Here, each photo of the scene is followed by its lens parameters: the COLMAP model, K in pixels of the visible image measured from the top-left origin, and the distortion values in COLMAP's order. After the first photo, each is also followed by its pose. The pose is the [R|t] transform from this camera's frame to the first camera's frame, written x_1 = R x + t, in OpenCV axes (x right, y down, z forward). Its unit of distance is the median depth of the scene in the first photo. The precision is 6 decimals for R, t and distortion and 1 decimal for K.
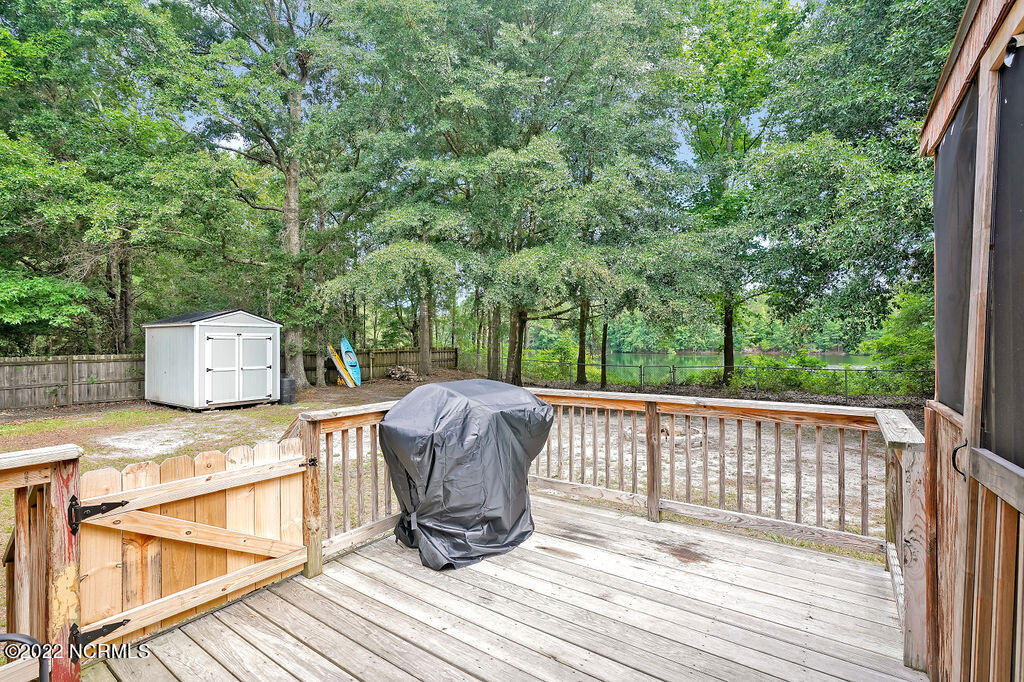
lens RADIAL K [[471.4, 0, 493.8], [0, 471.4, 338.2], [0, 0, 1]] dist [0.017254, 0.000465]
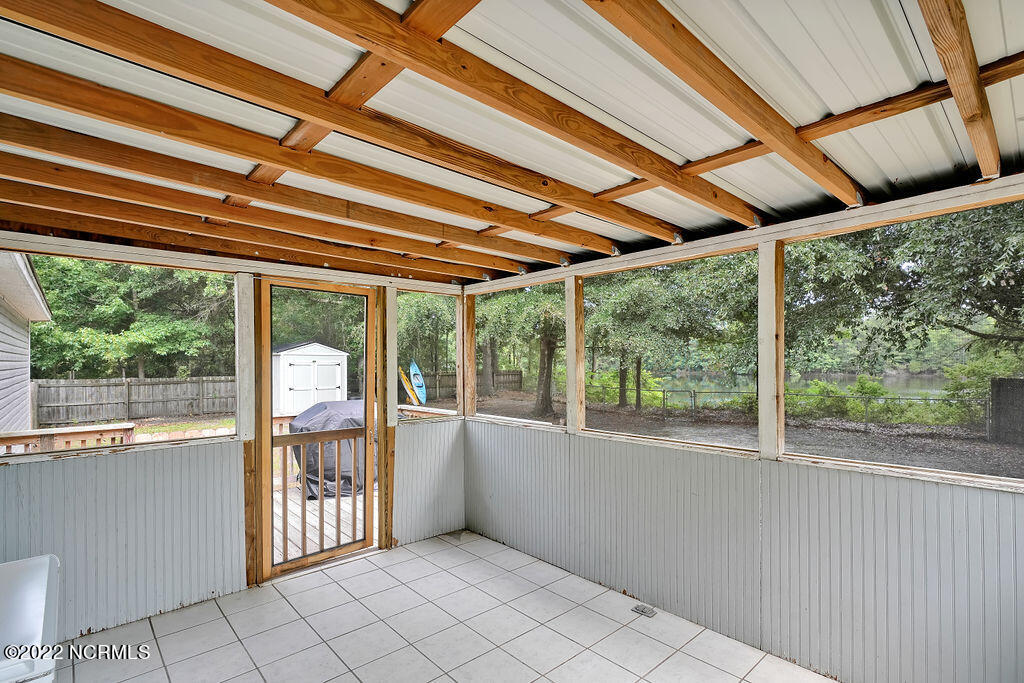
lens RADIAL K [[490.0, 0, 528.3], [0, 490.0, 358.1], [0, 0, 1]] dist [0.002291, 0.000486]
pose [[0.984251, 0.002132, -0.176761, 0.243271], [-0.001766, 0.999996, 0.002224, -0.019875], [0.176765, -0.001877, 0.984251, -0.177463]]
